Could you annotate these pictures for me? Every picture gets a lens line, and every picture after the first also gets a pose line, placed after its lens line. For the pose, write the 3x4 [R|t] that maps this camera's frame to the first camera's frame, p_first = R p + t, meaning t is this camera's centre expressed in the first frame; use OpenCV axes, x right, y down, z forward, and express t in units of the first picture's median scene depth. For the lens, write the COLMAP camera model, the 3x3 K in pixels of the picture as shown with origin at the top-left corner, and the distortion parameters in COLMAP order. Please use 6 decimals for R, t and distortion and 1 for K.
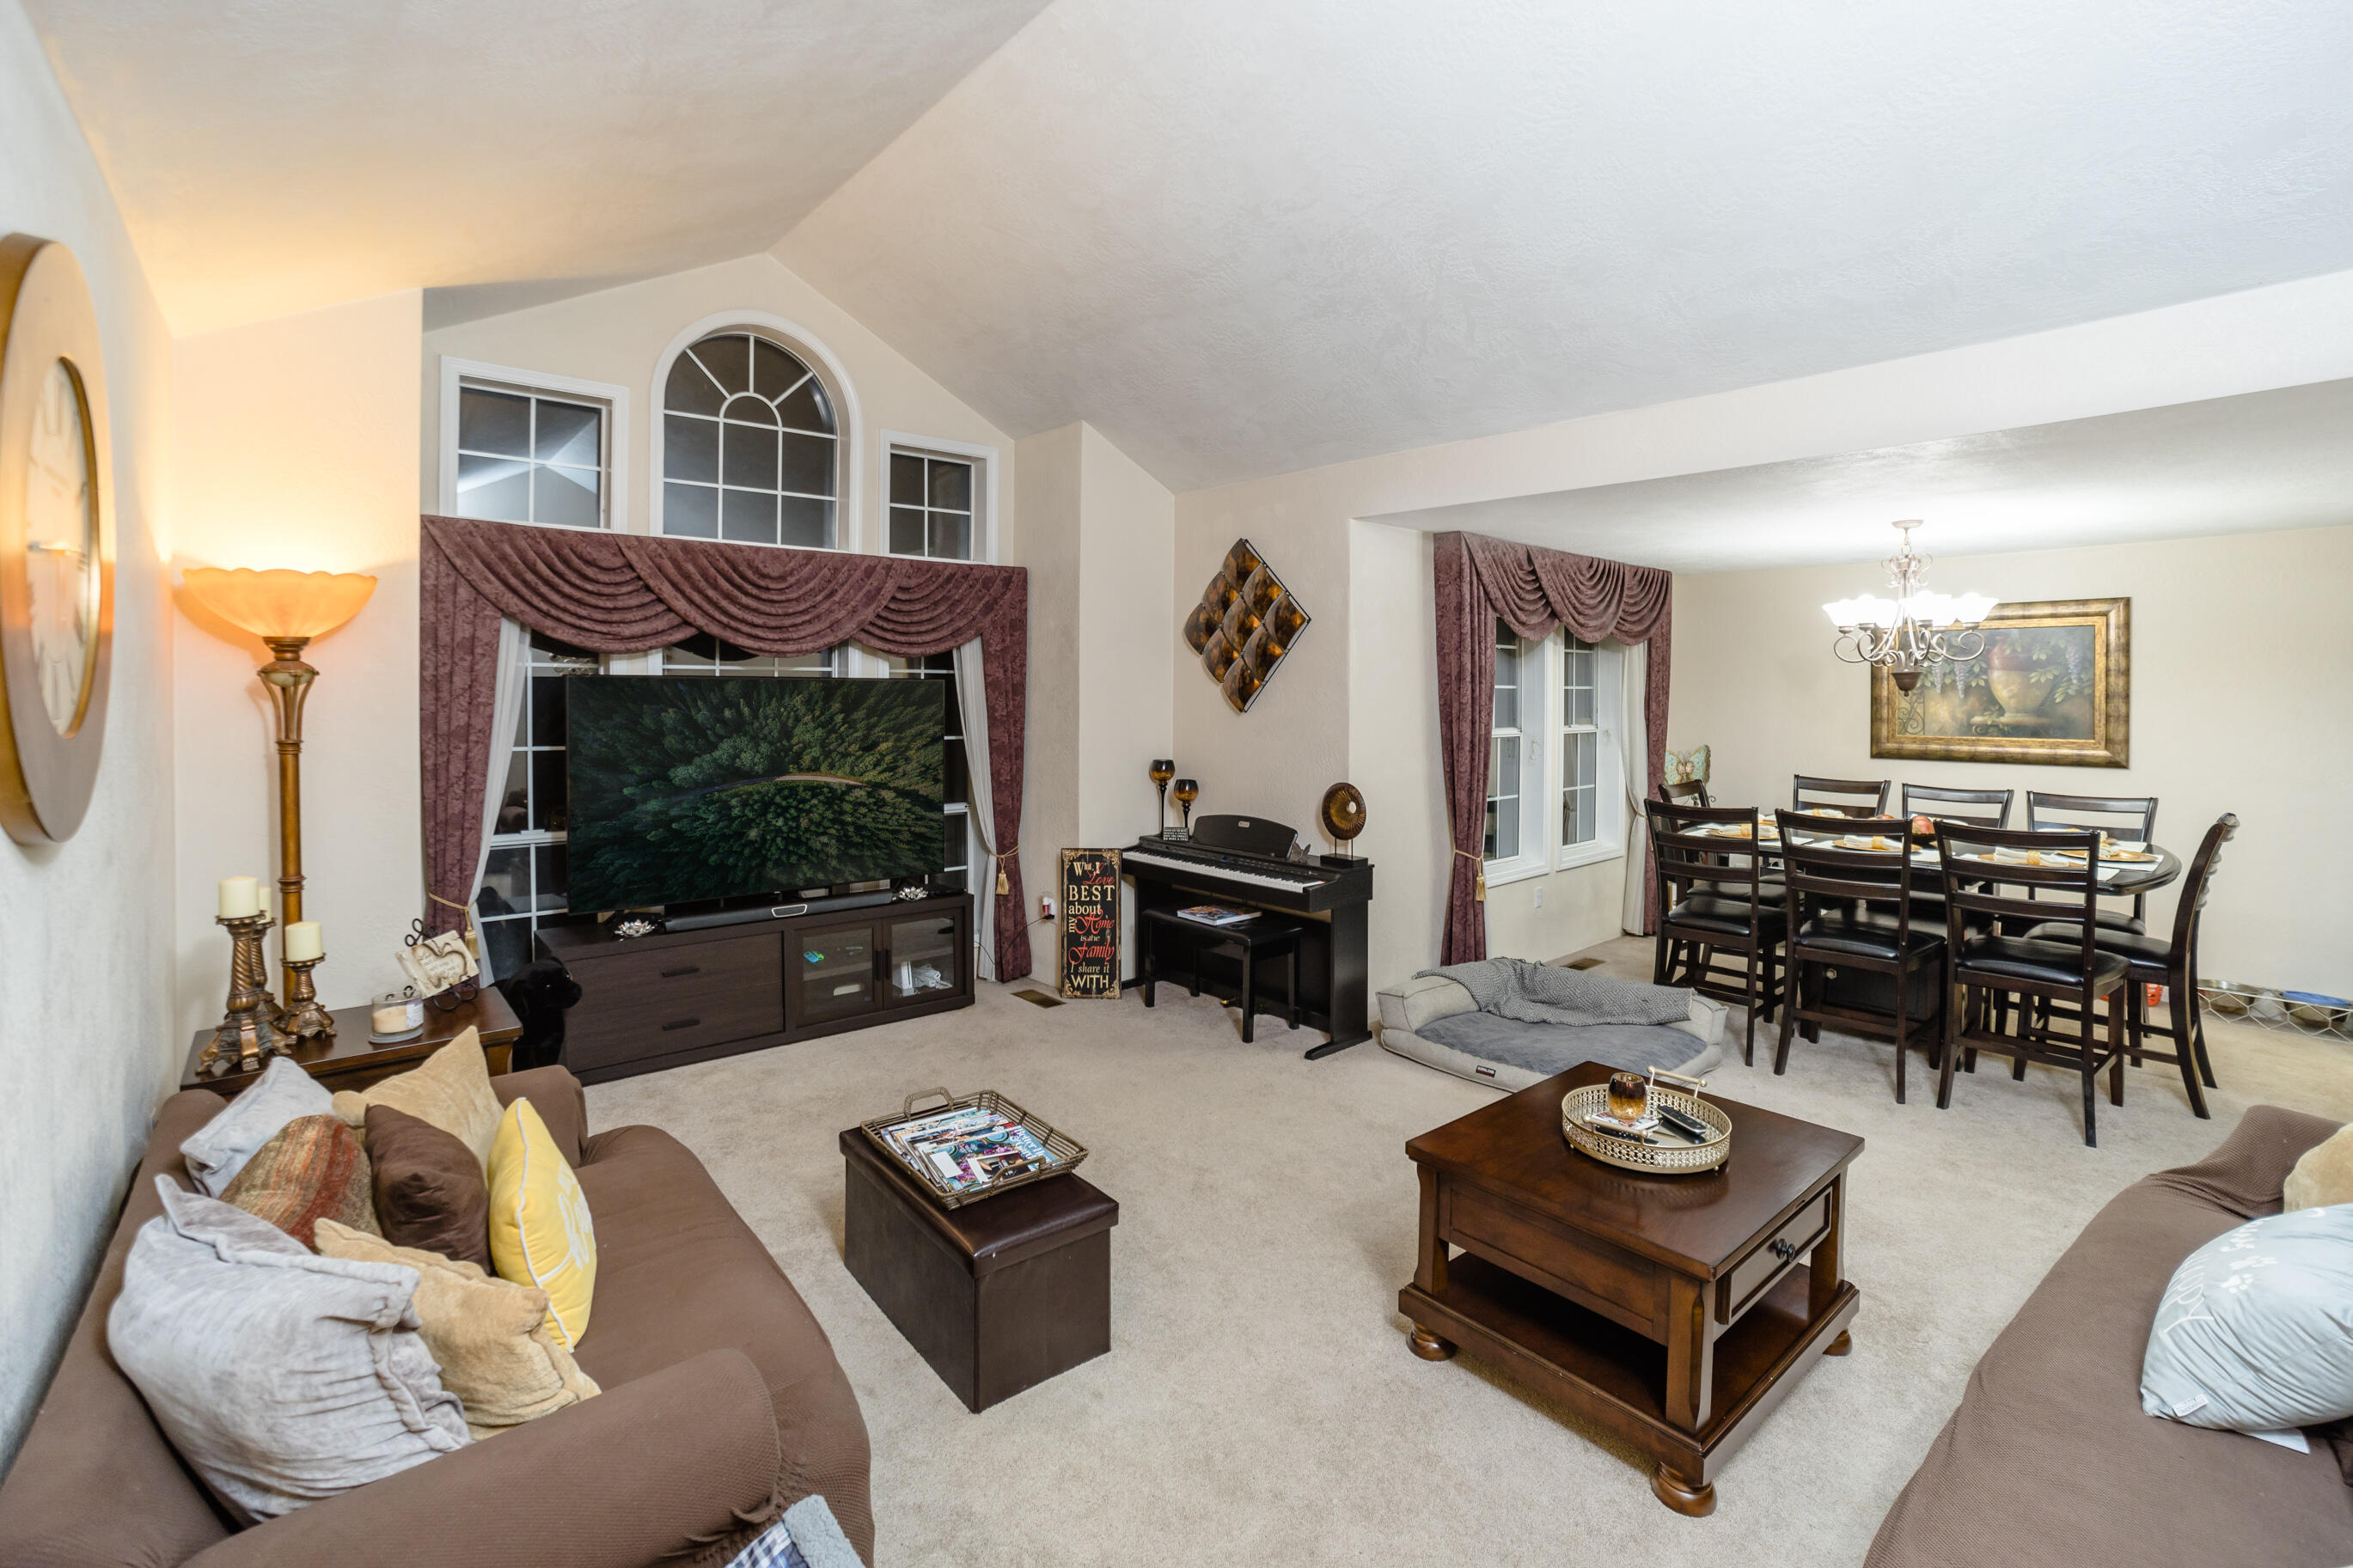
lens RADIAL K [[1035.1, 0, 1145.5], [0, 1035.1, 740.0], [0, 0, 1]] dist [-0.031464, 0.000138]
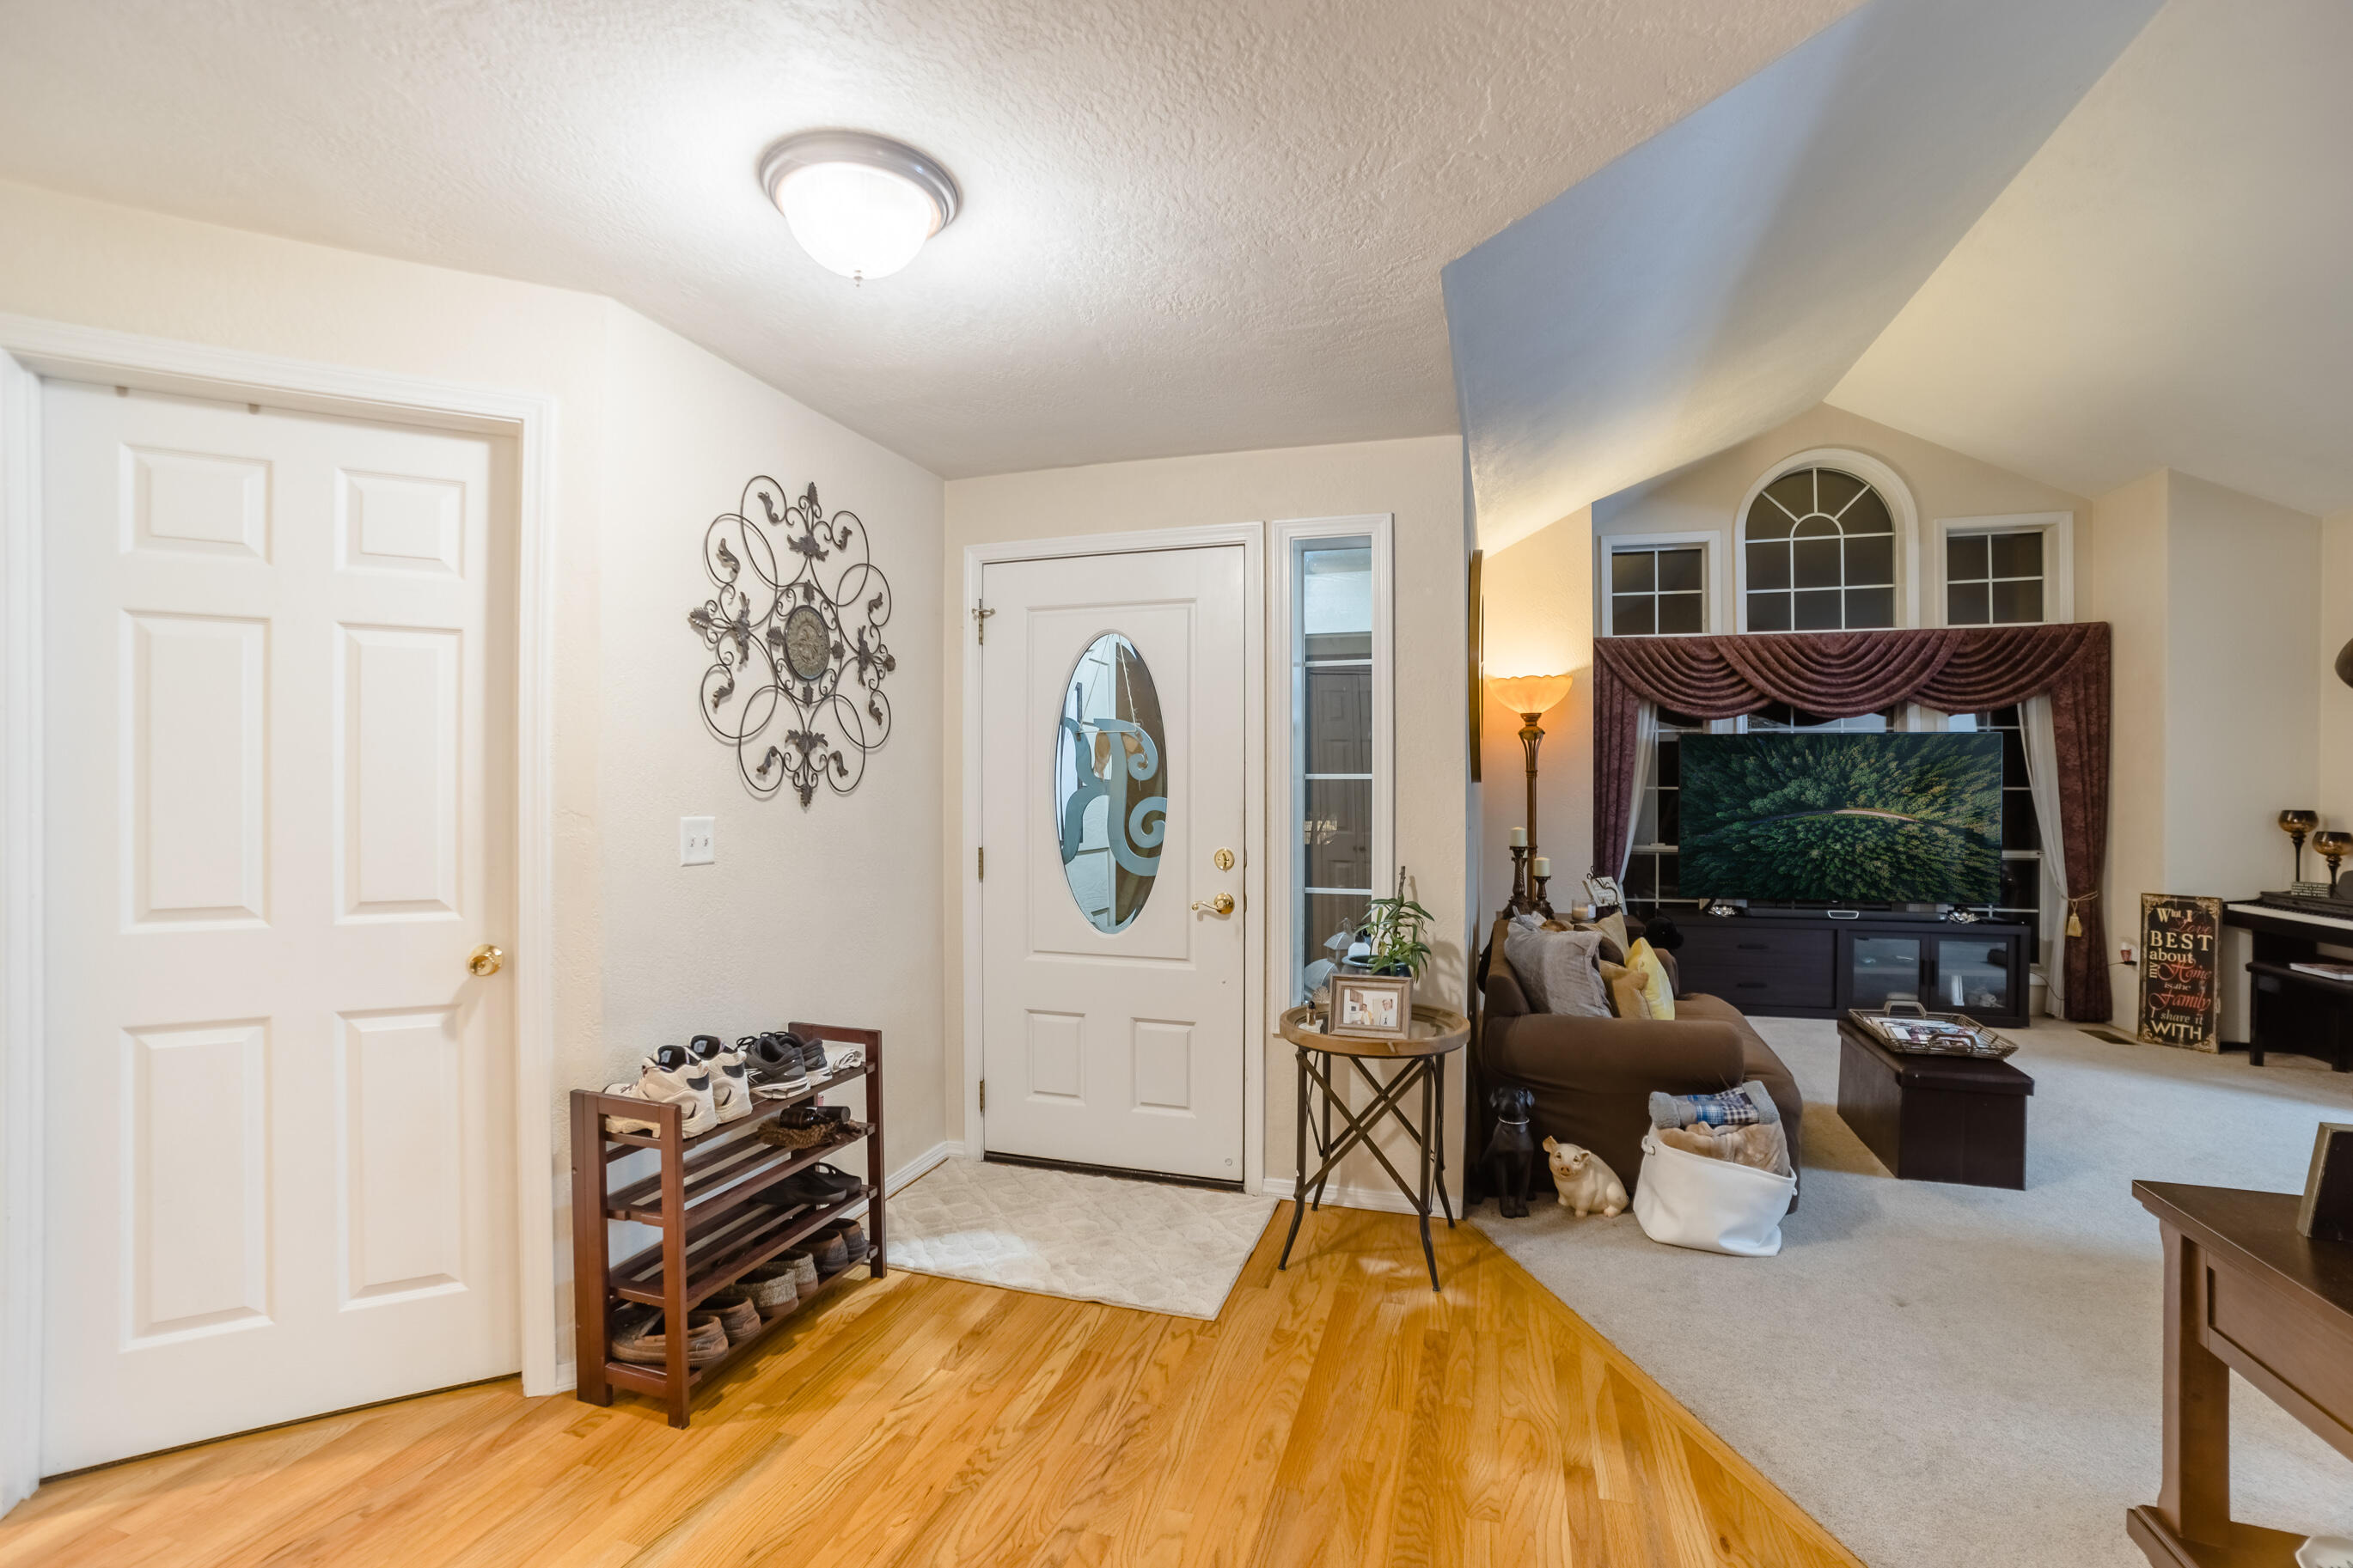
lens RADIAL K [[1046.7, 0, 1176.5], [0, 1046.7, 784.0], [0, 0, 1]] dist [-0.072338, 0.027459]
pose [[0.554842, -0.005557, -0.831937, 0.225917], [-0.036584, 0.998847, -0.031071, 0.067613], [0.831151, 0.047675, 0.554000, -0.356958]]
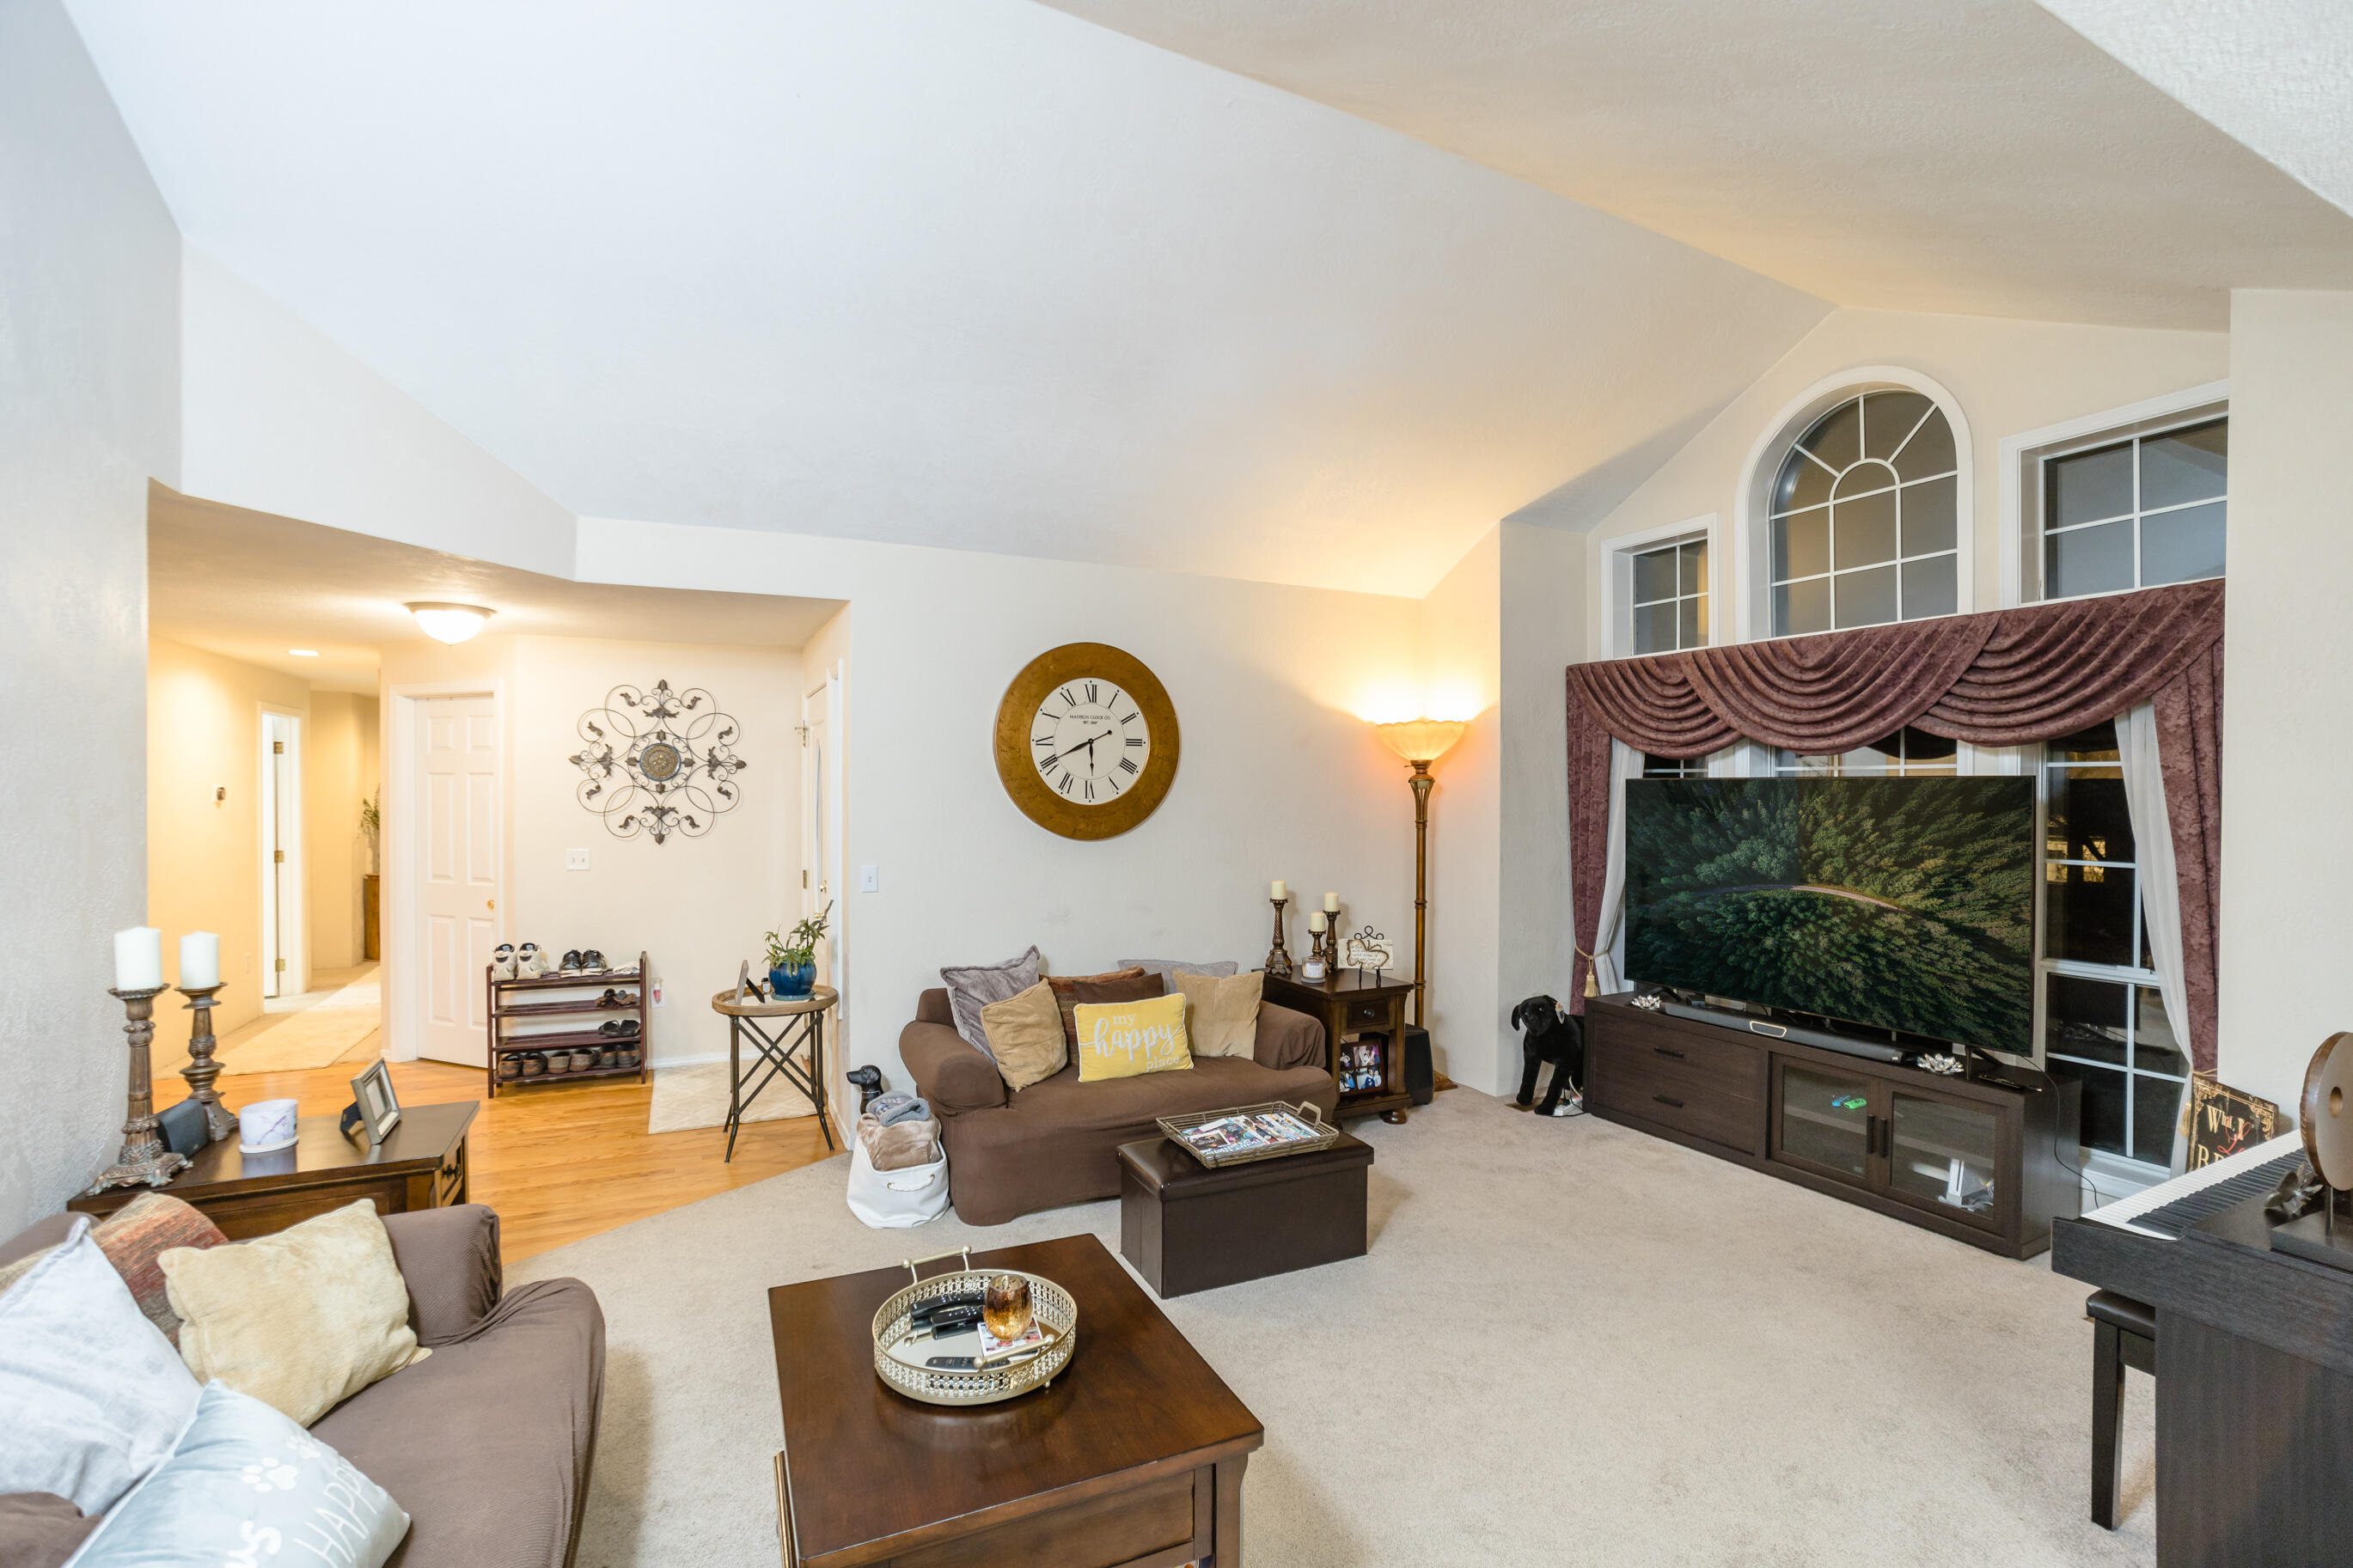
lens RADIAL K [[1014.9, 0, 1182.8], [0, 1014.9, 796.7], [0, 0, 1]] dist [-0.070784, 0.019476]
pose [[-0.226341, 0.000780, -0.974048, 0.581758], [-0.047918, 0.998780, 0.011935, -0.025749], [0.972869, 0.049376, -0.226028, 0.624920]]
